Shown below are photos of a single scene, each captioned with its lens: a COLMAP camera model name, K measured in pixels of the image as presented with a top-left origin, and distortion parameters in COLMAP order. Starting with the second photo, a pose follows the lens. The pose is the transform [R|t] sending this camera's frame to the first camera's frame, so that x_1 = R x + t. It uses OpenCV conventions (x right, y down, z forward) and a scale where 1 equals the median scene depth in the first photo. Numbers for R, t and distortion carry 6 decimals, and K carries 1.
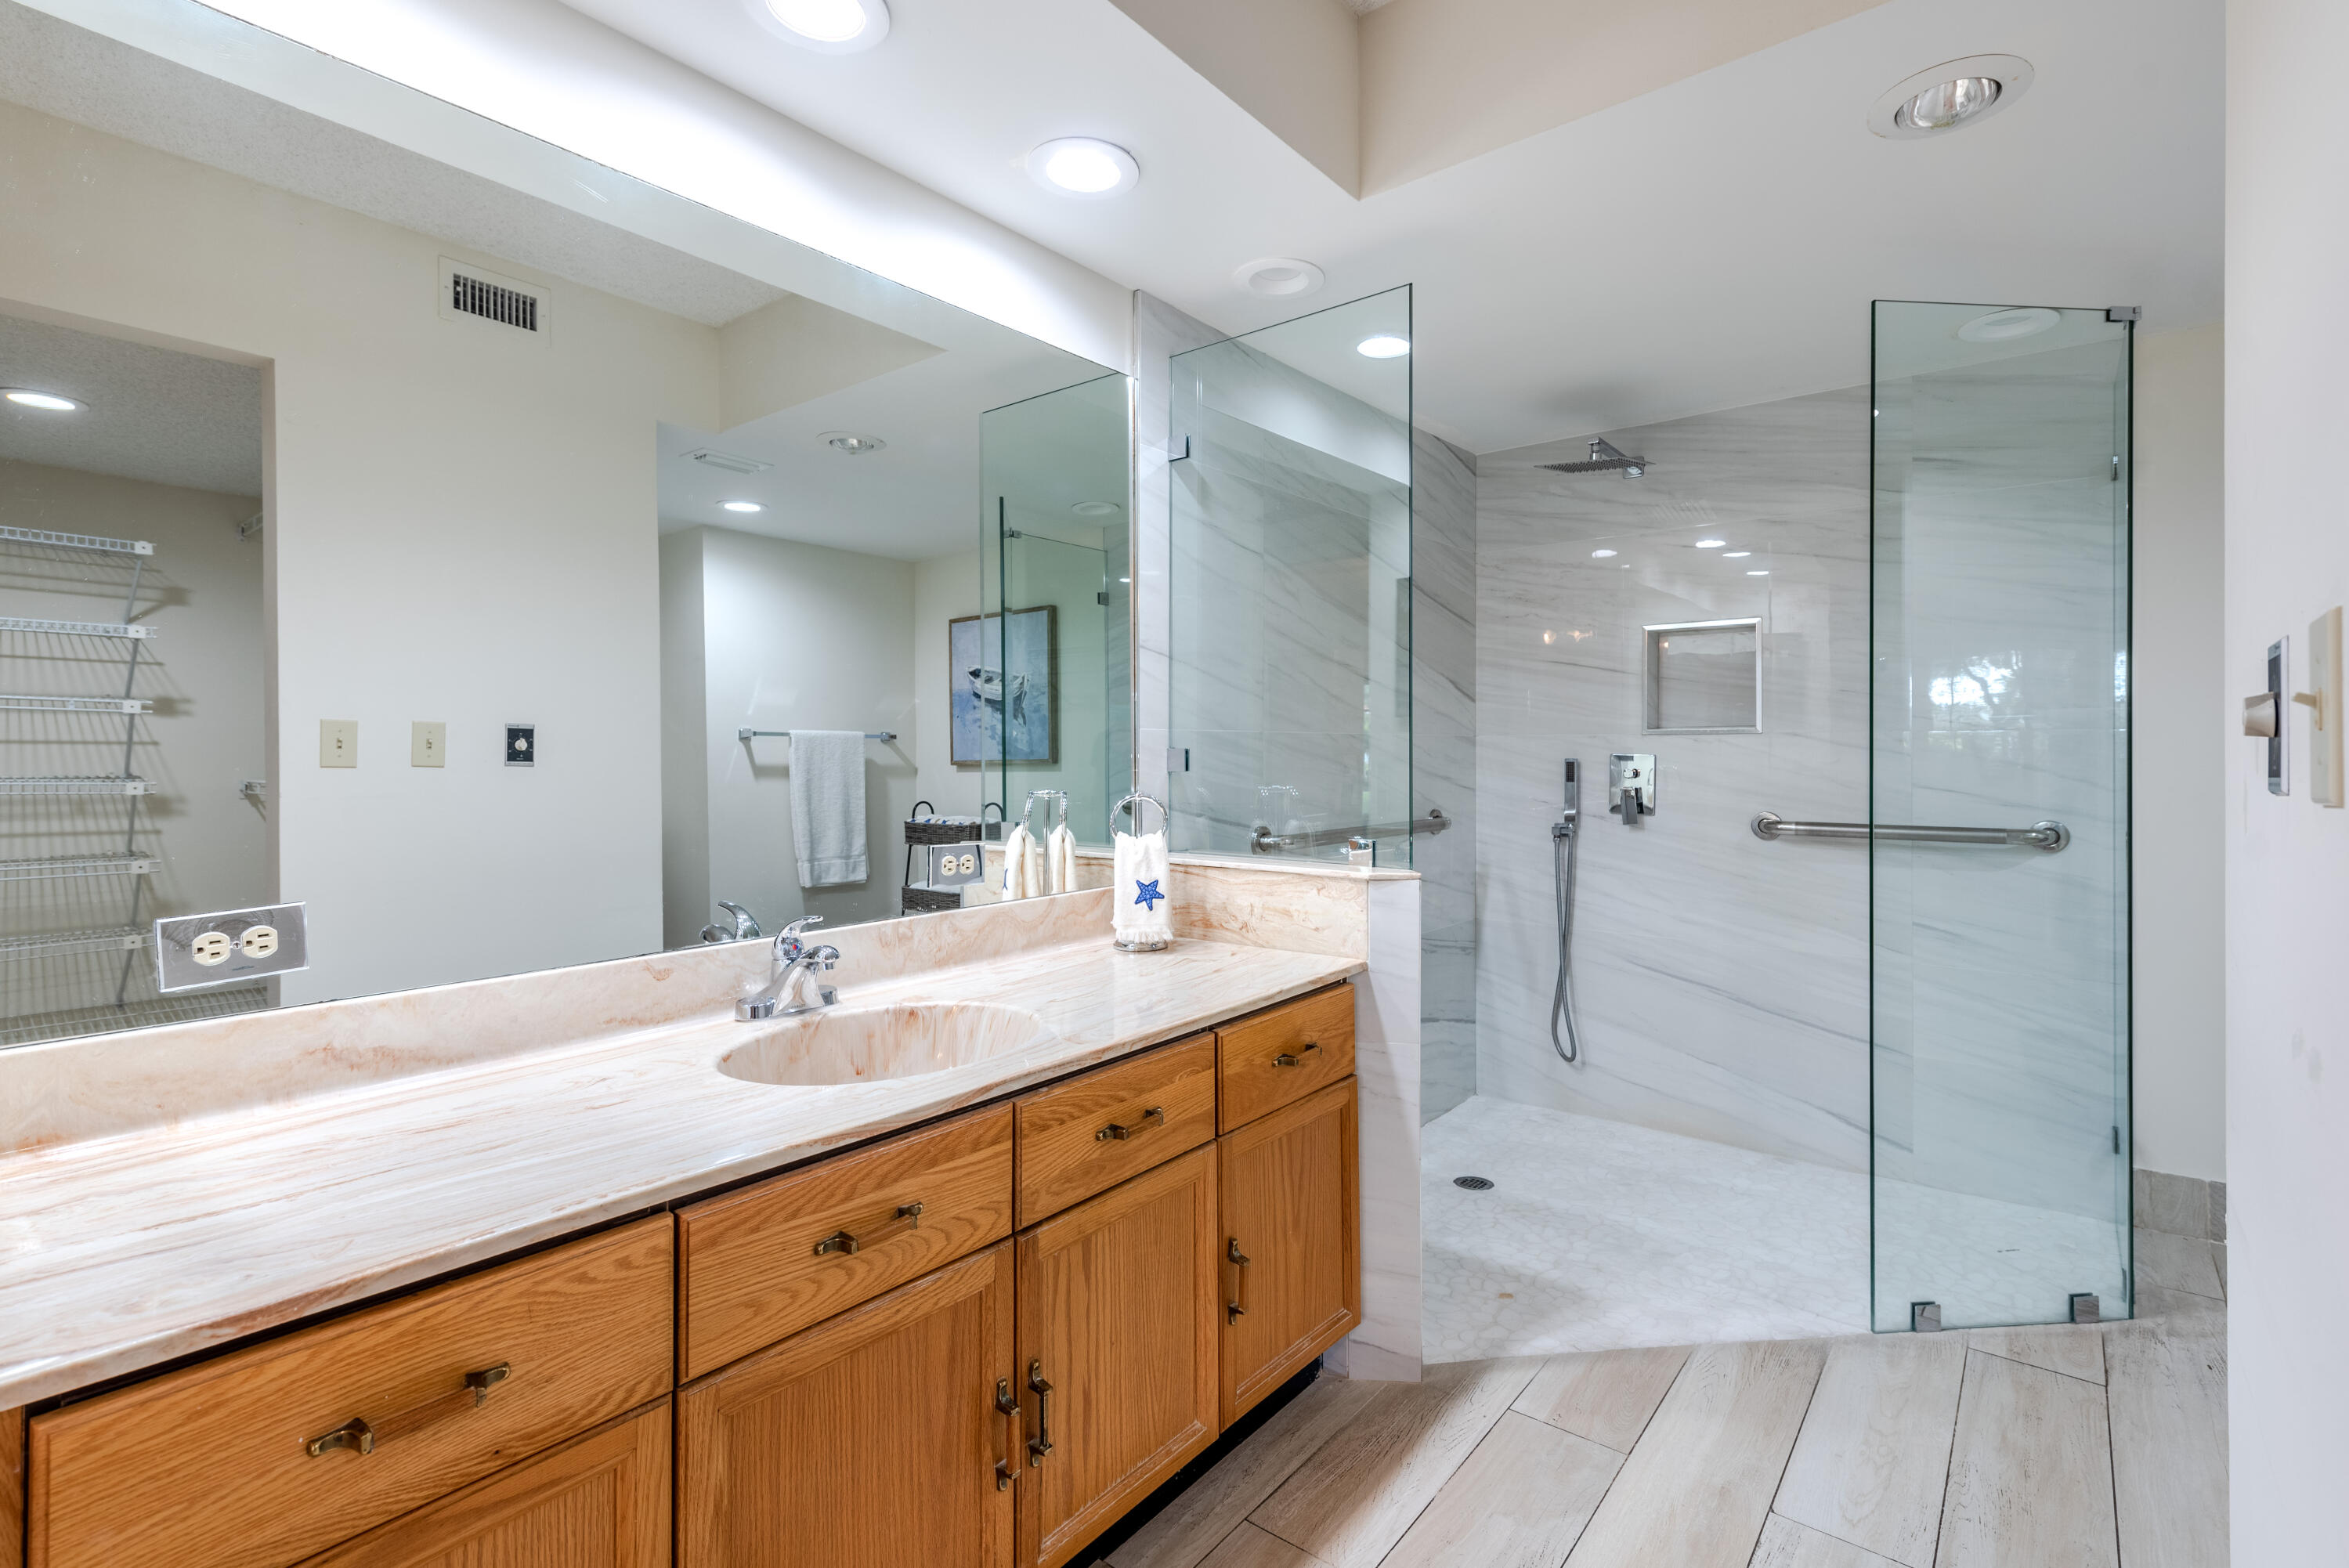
lens RADIAL K [[1078.1, 0, 1205.1], [0, 1078.1, 758.2], [0, 0, 1]] dist [0.011489, -0.002799]
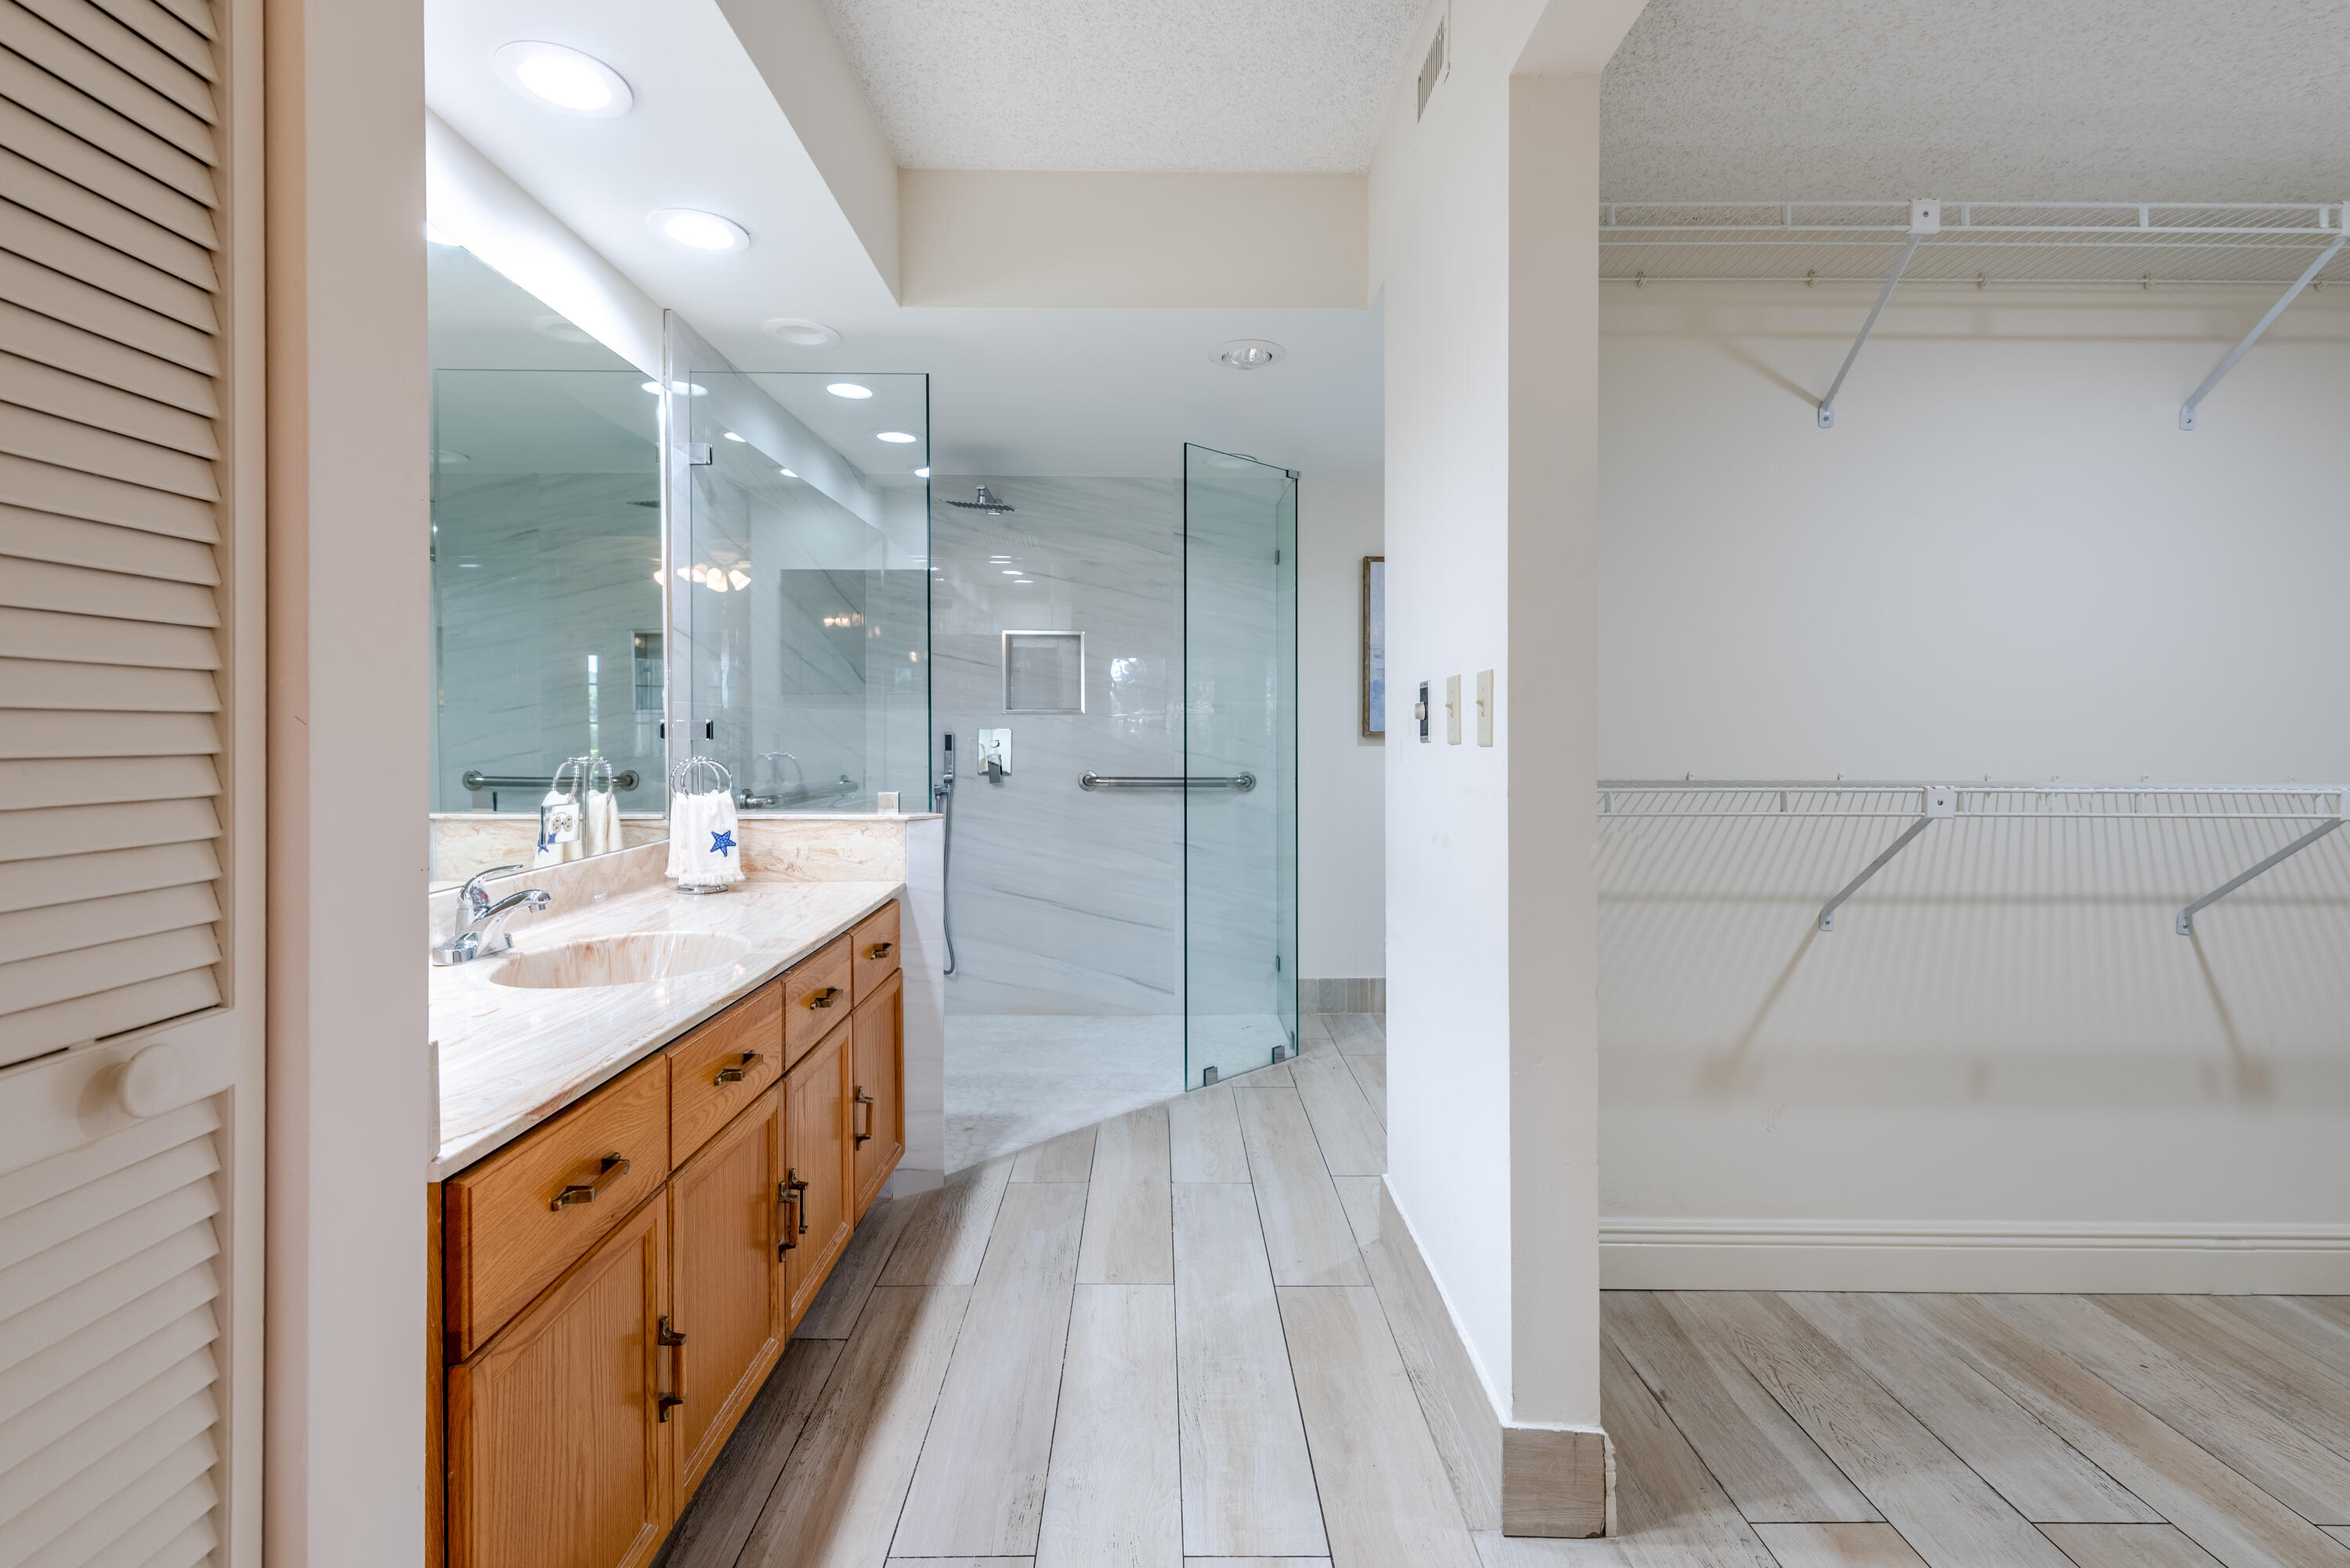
lens RADIAL K [[1078.6, 0, 1172.1], [0, 1078.6, 732.1], [0, 0, 1]] dist [0.011489, -0.002799]
pose [[0.777804, 0.005381, 0.628484, -0.417921], [-0.003183, 0.999984, -0.004622, 0.009041], [-0.628499, 0.001594, 0.777809, -0.230458]]
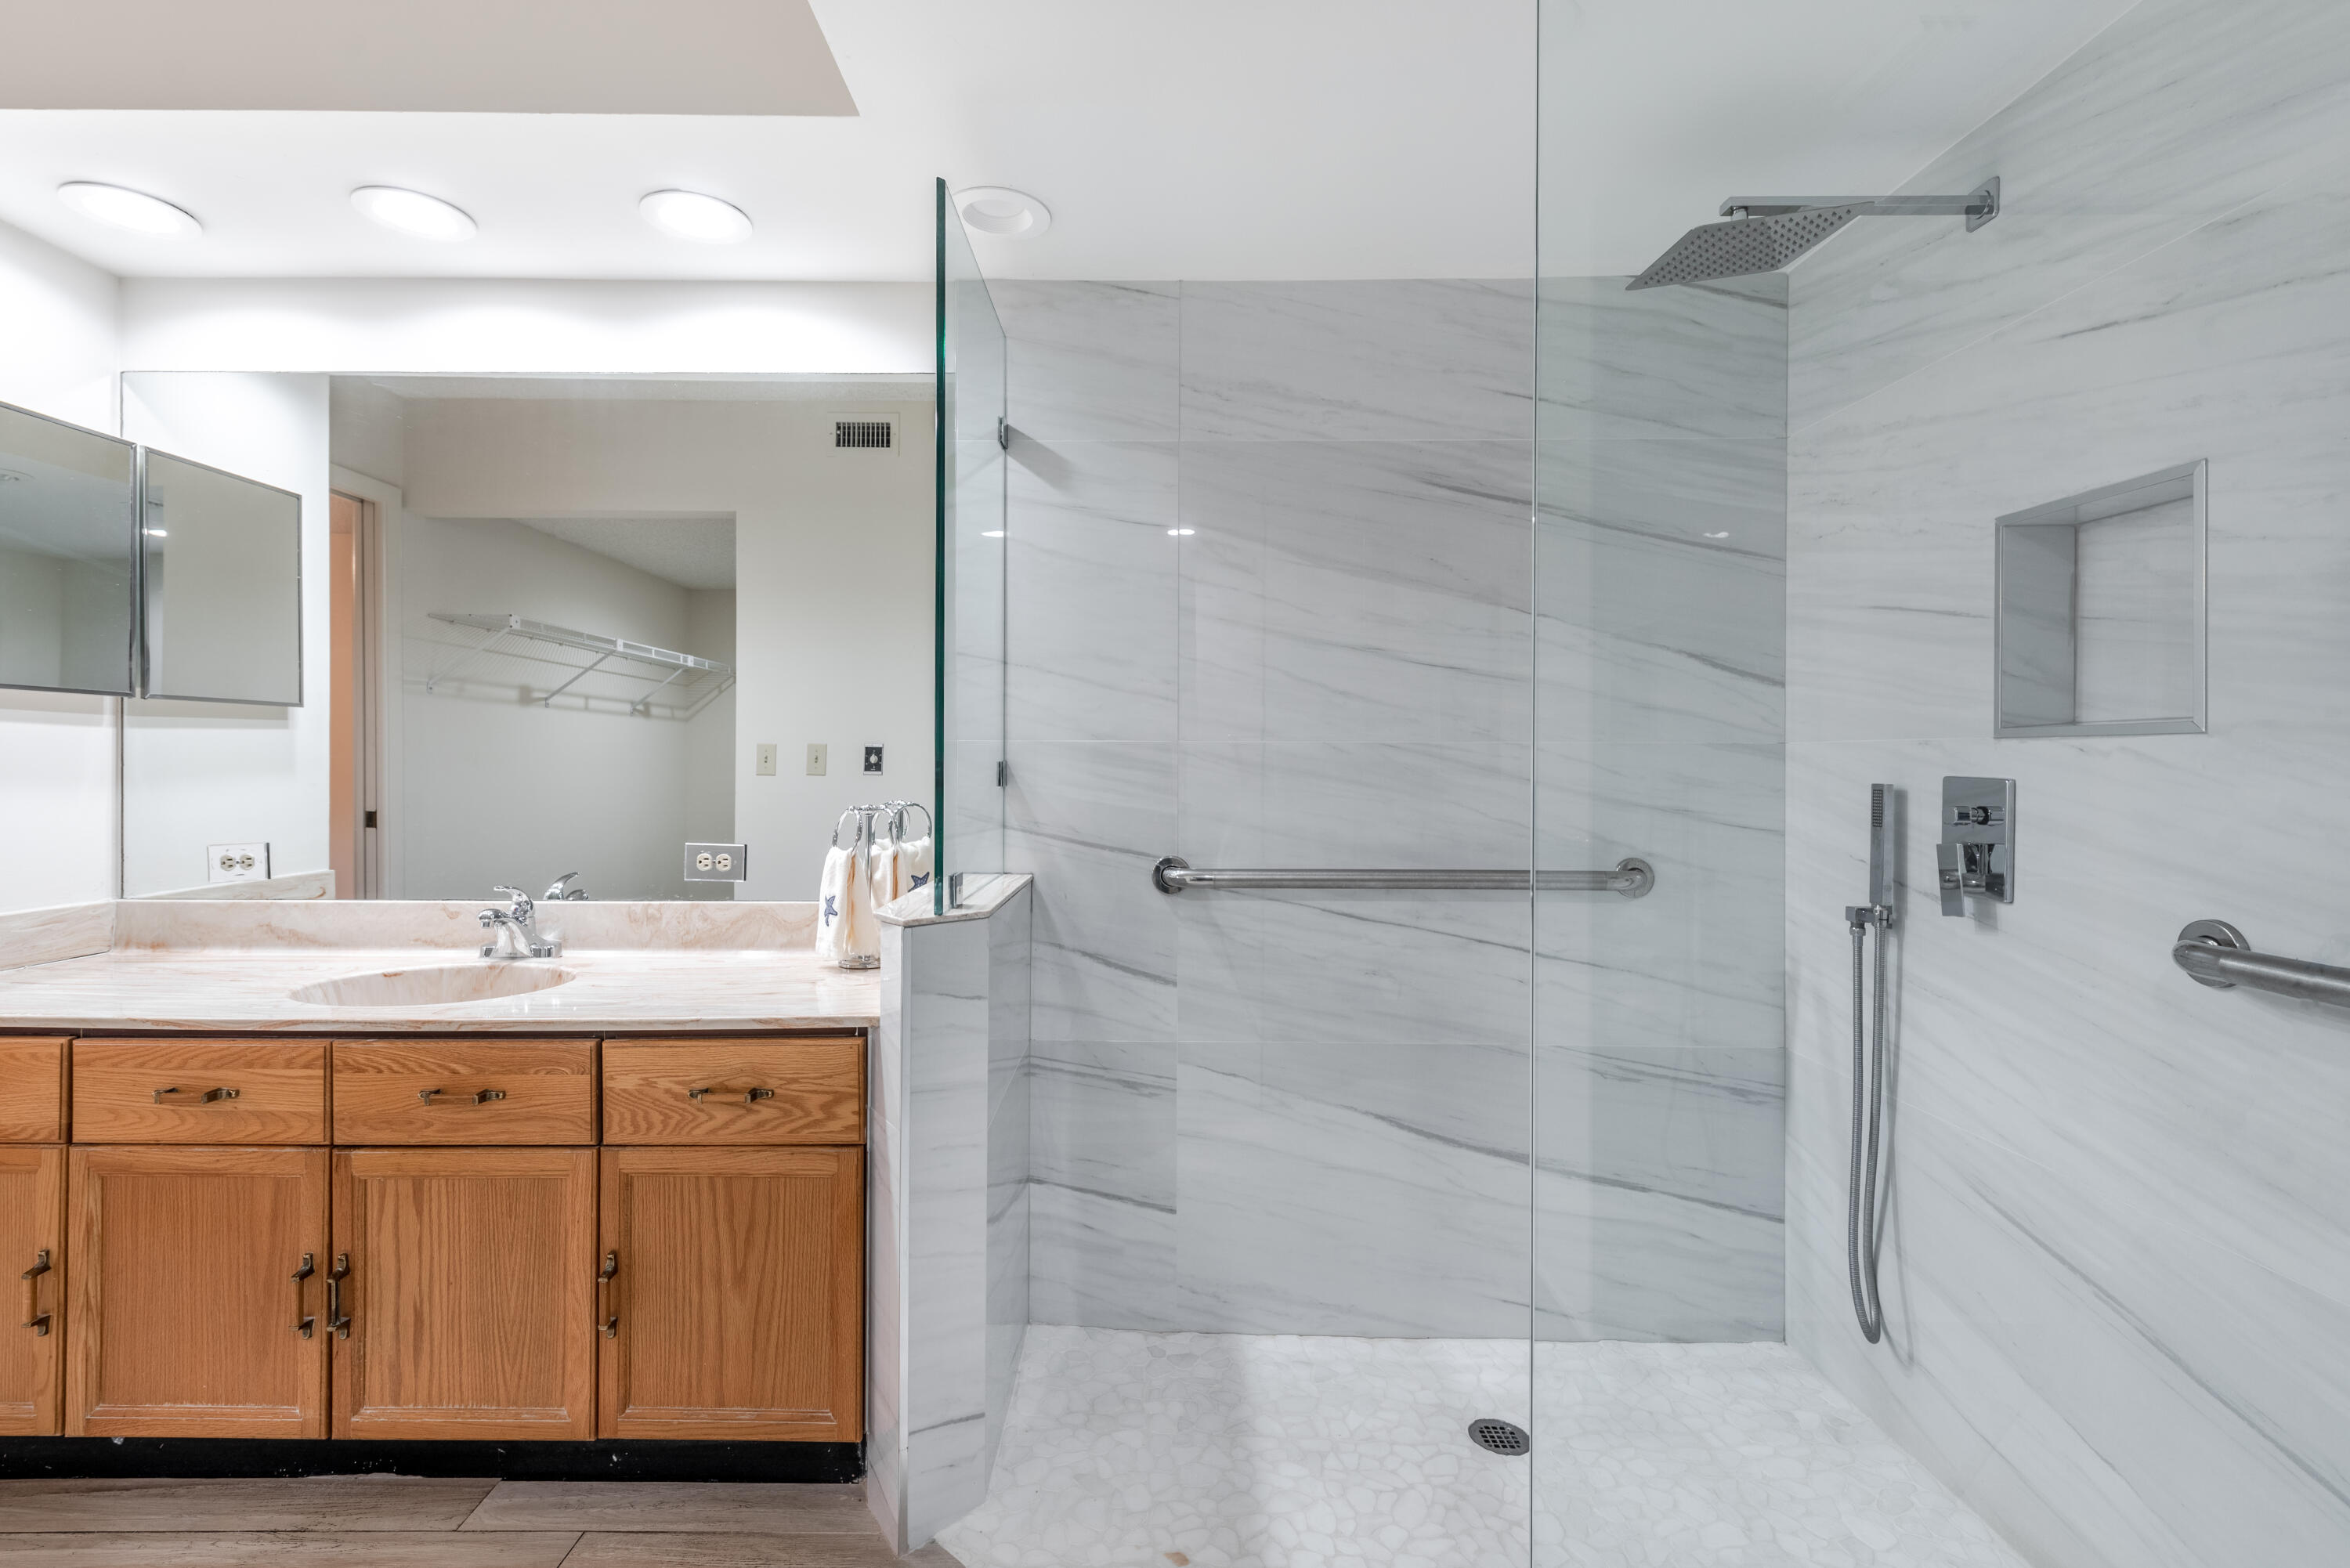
lens RADIAL K [[1078.6, 0, 1173.8], [0, 1078.6, 778.3], [0, 0, 1]] dist [0.011489, -0.002799]
pose [[0.613896, 0.014264, -0.789258, 0.928385], [-0.011029, 0.999894, 0.009493, -0.006182], [0.789310, 0.002878, 0.613988, 0.654362]]
